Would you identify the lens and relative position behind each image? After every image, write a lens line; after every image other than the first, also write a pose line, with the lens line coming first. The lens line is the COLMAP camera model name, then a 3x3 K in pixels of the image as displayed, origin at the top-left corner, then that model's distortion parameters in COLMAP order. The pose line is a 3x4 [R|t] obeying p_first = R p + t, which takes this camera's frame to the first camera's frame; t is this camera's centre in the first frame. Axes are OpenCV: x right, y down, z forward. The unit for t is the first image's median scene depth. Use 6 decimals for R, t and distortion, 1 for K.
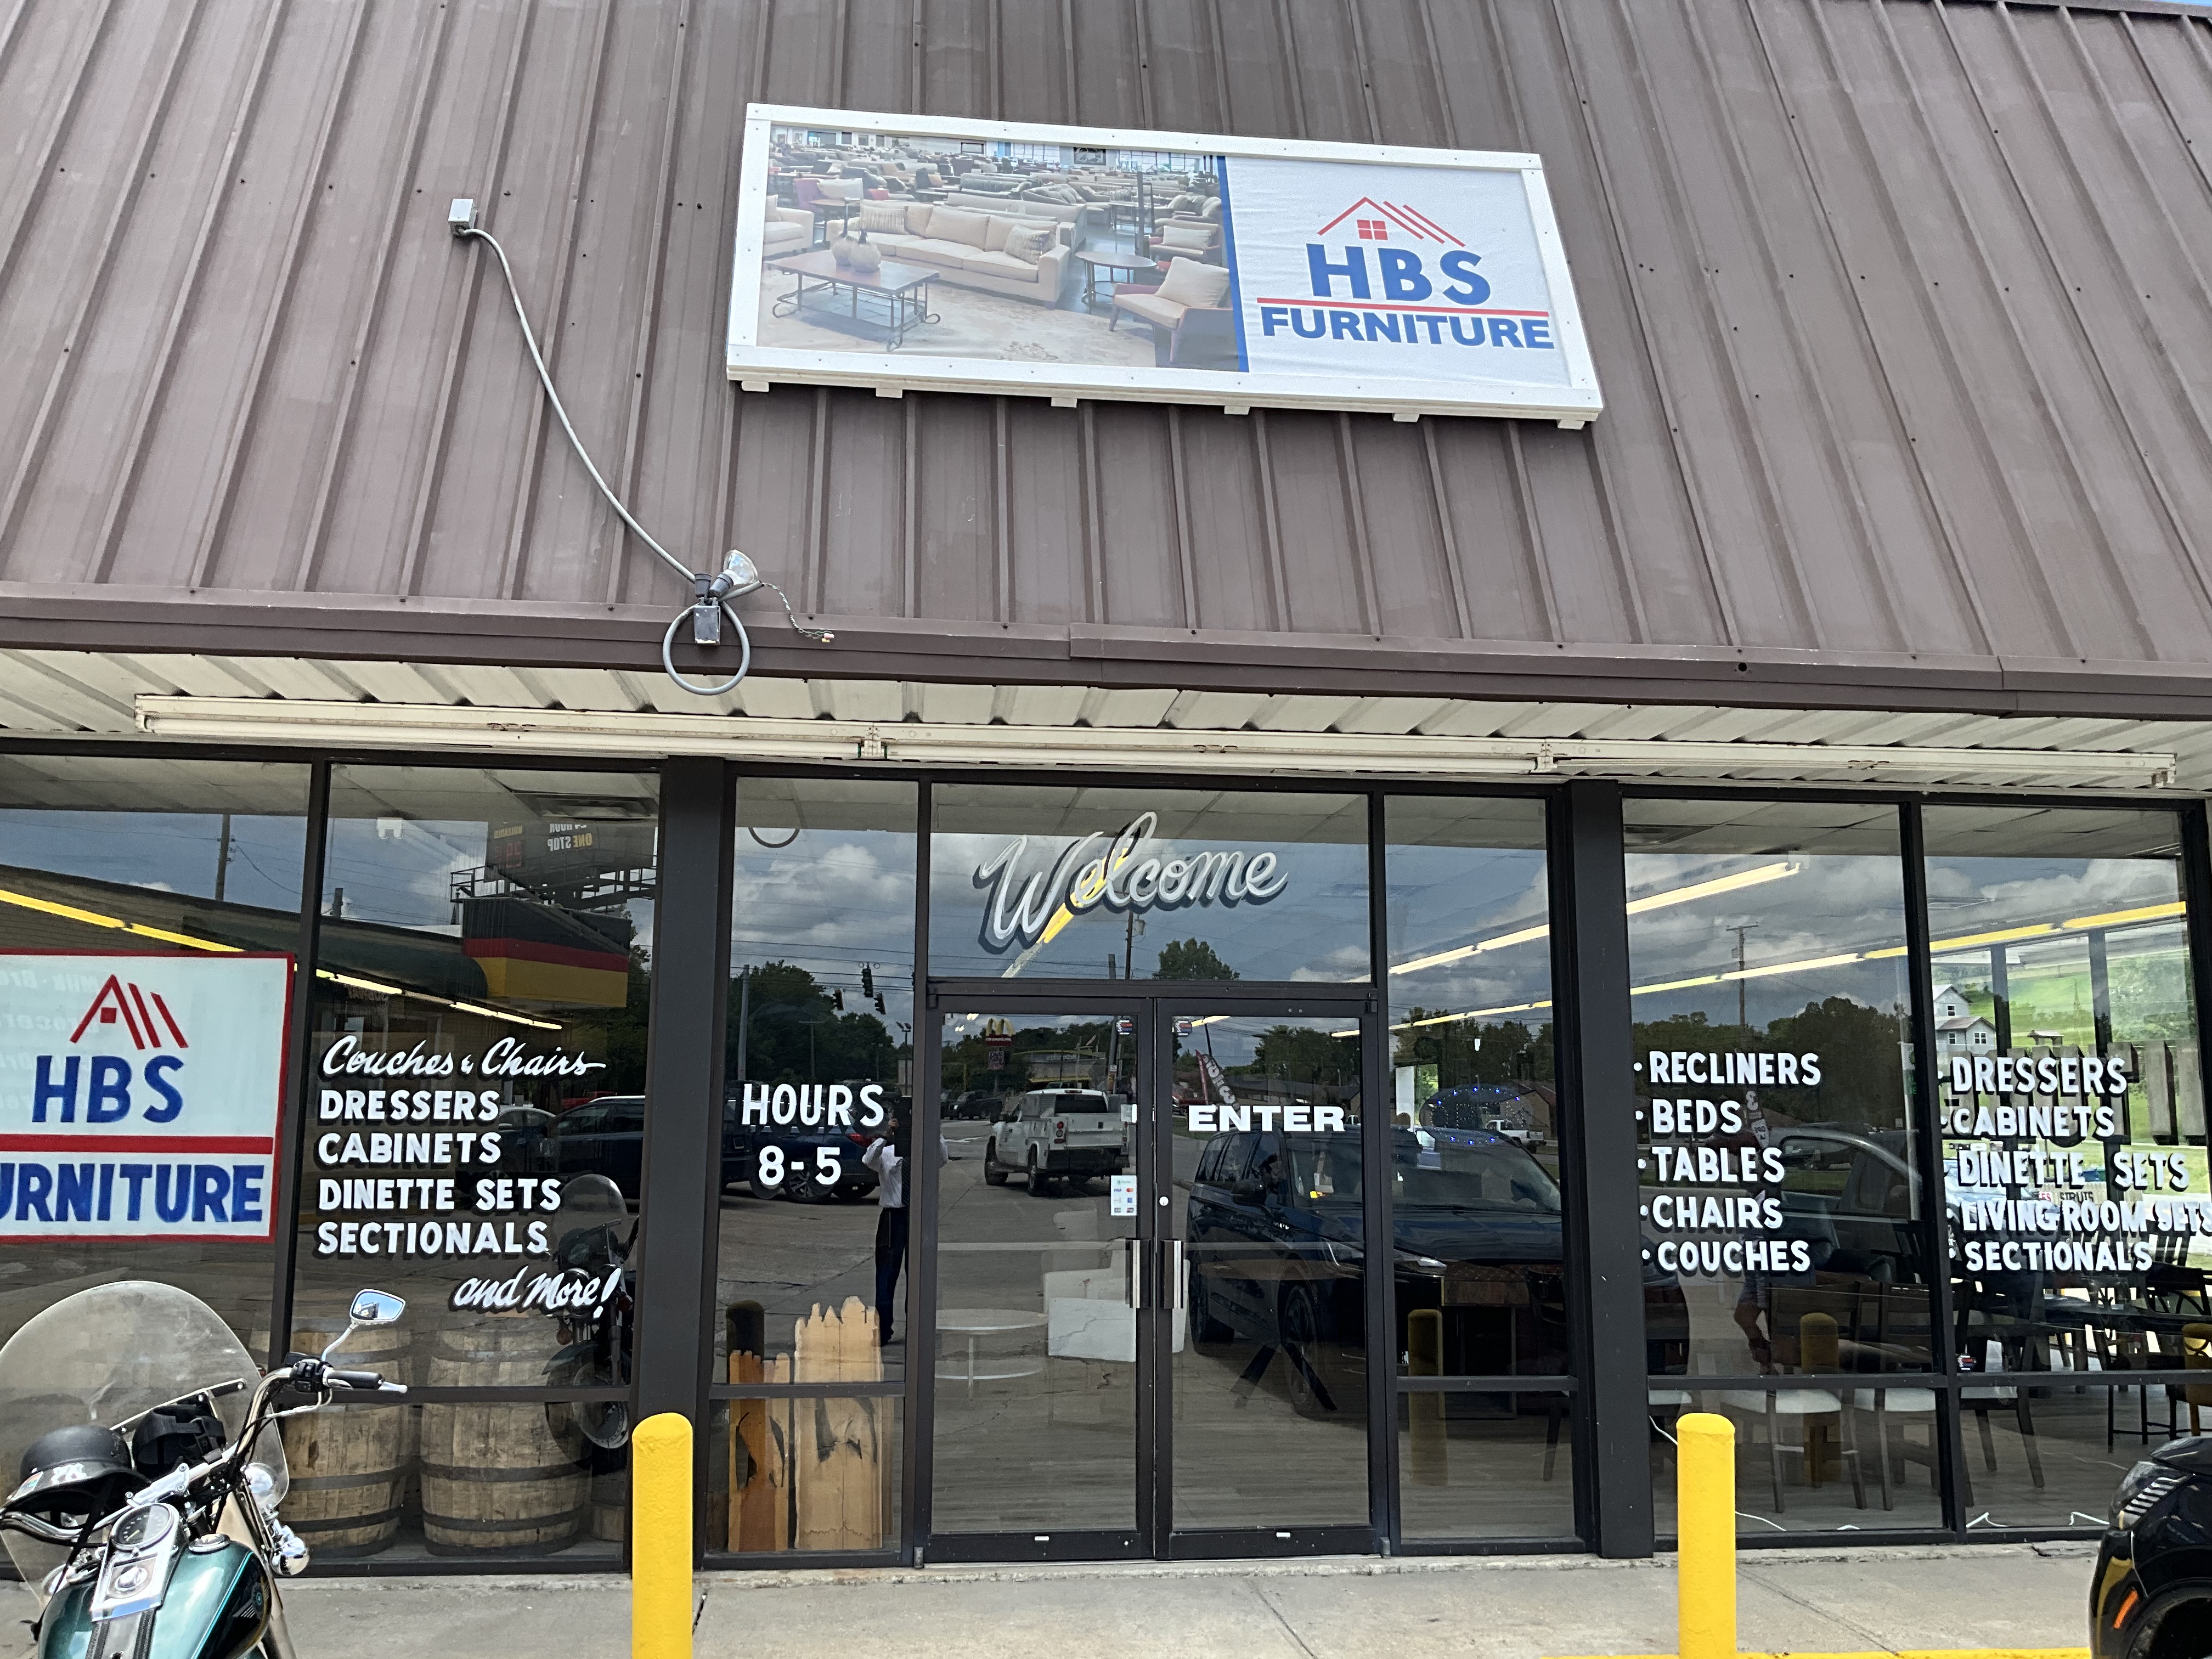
lens RADIAL K [[1814.2, 0, 1148.6], [0, 1814.2, 821.9], [0, 0, 1]] dist [0.086834, -0.177856]
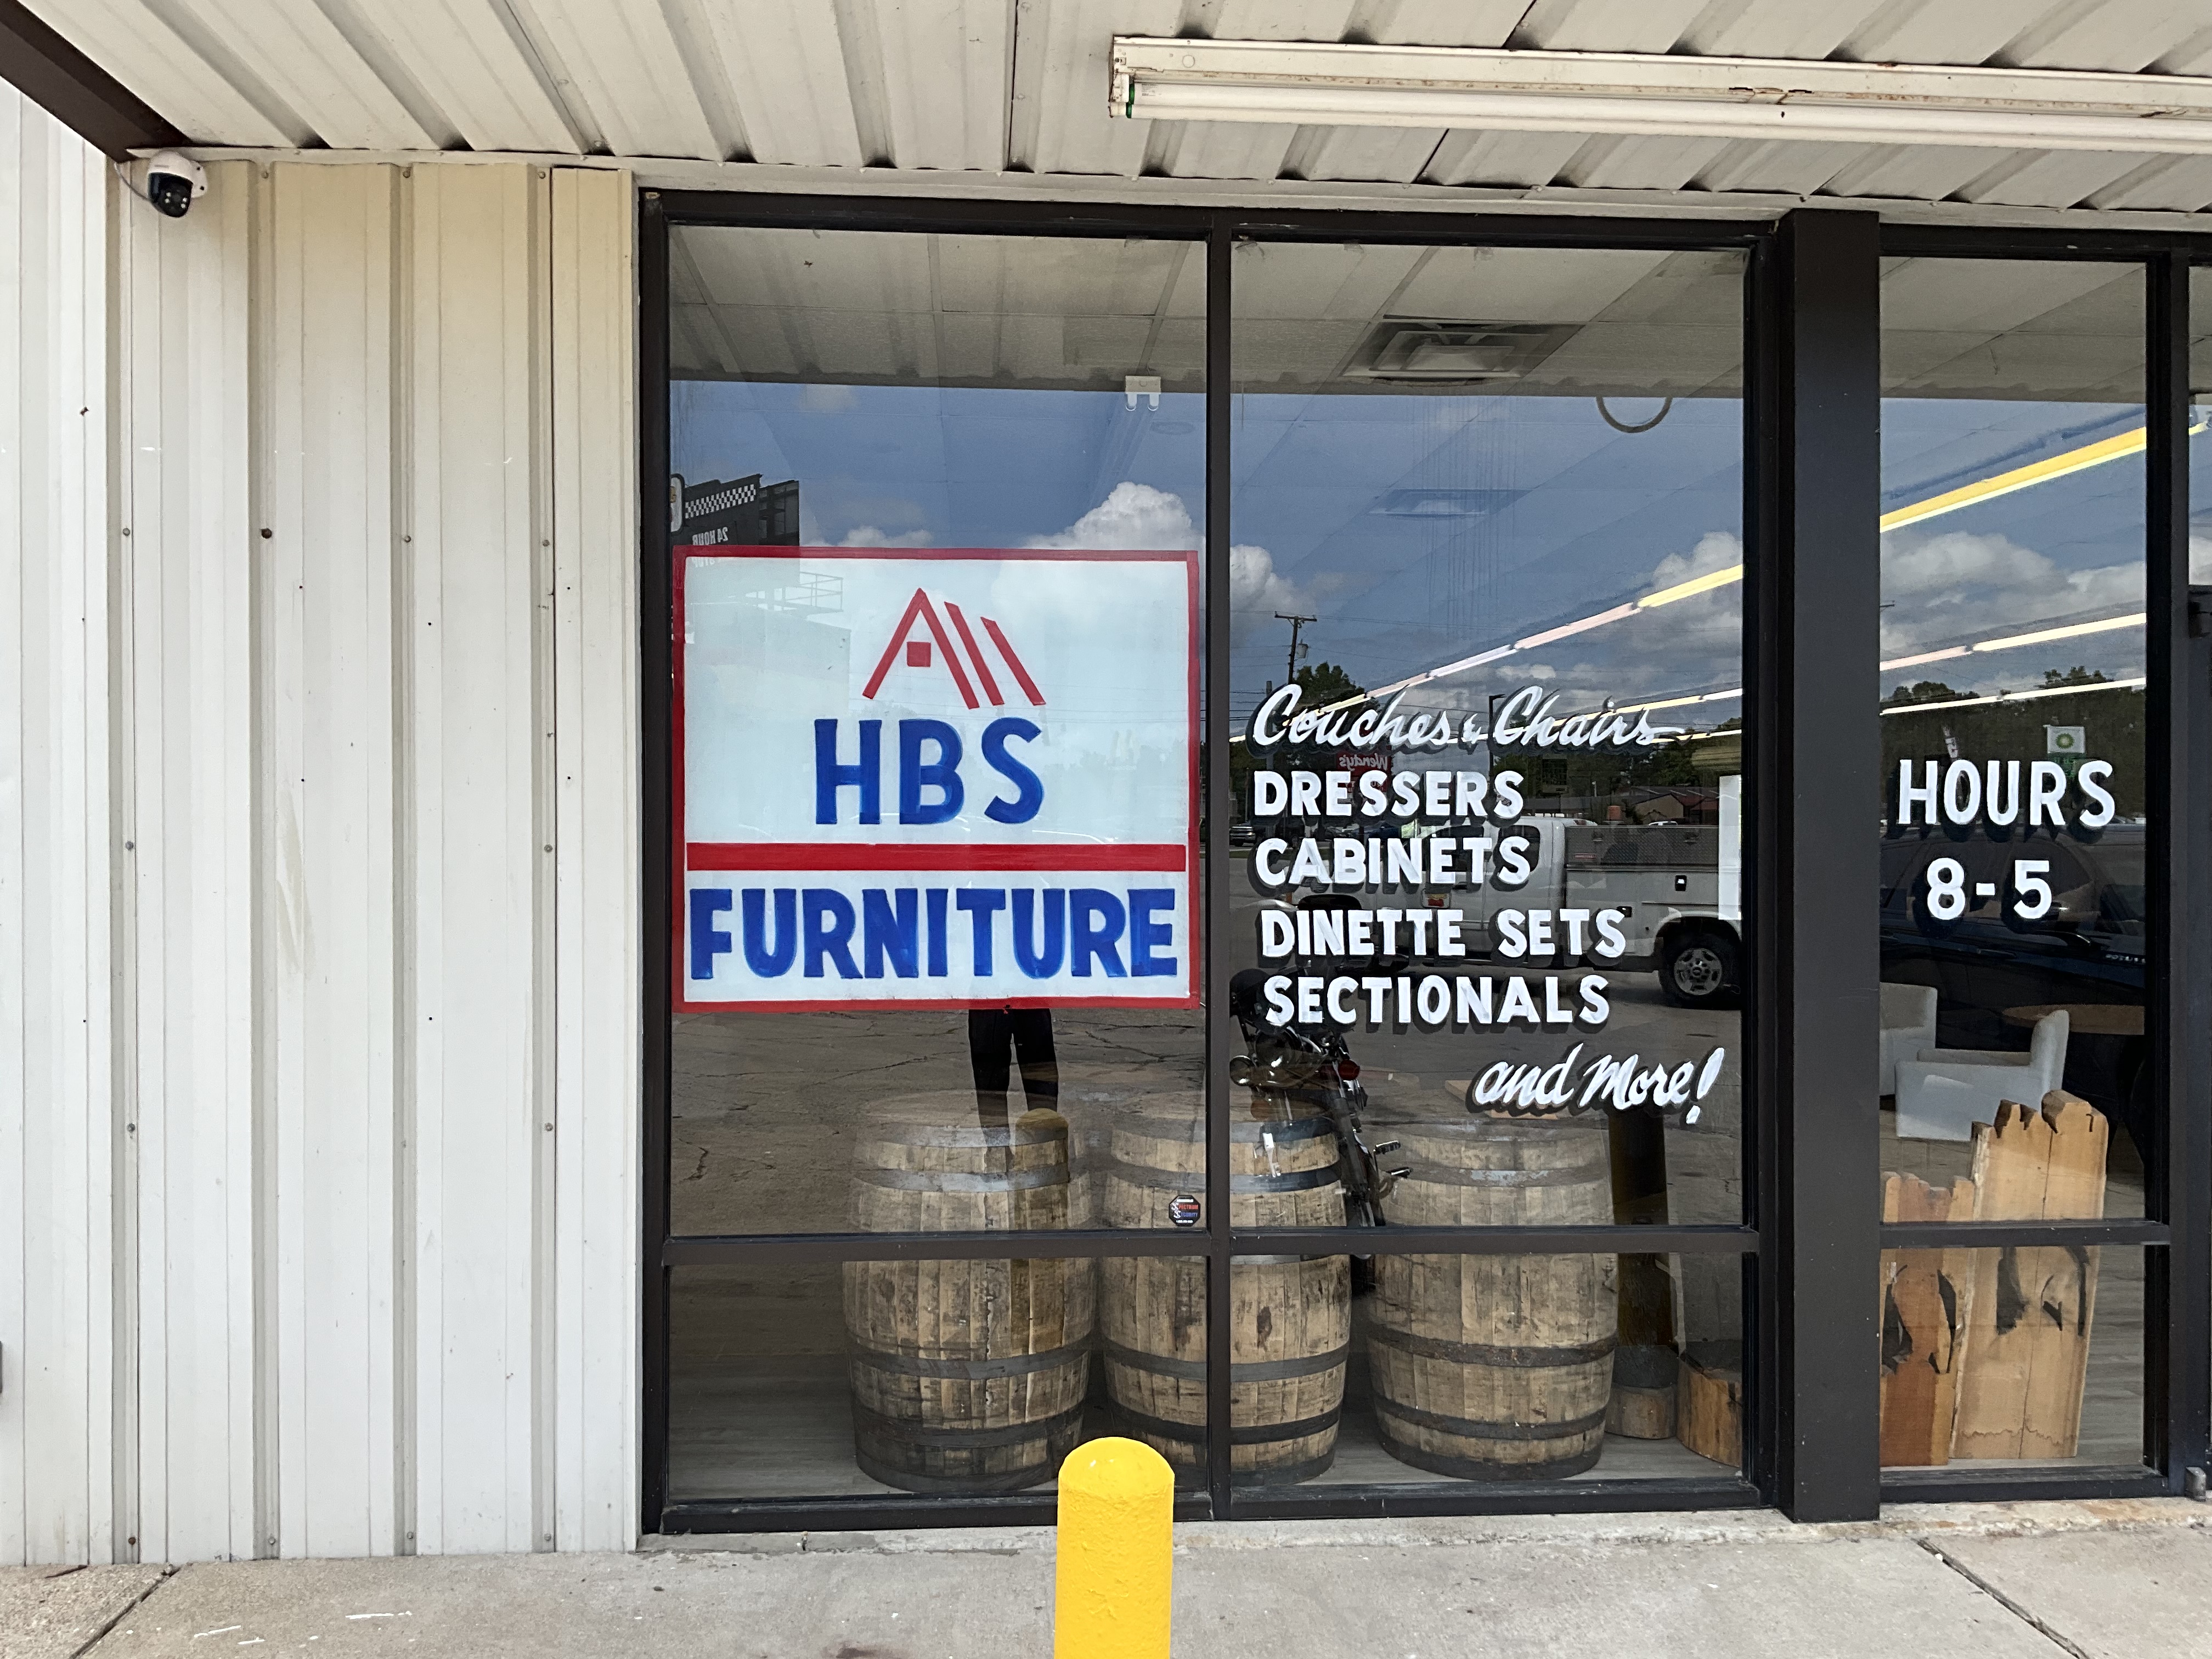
lens RADIAL K [[1814.2, 0, 1148.6], [0, 1814.2, 821.9], [0, 0, 1]] dist [0.086834, -0.177856]
pose [[0.998931, -0.006006, -0.045826, -0.459895], [0.012691, 0.989054, 0.147006, 0.071777], [0.044441, -0.147431, 0.988073, 0.380691]]
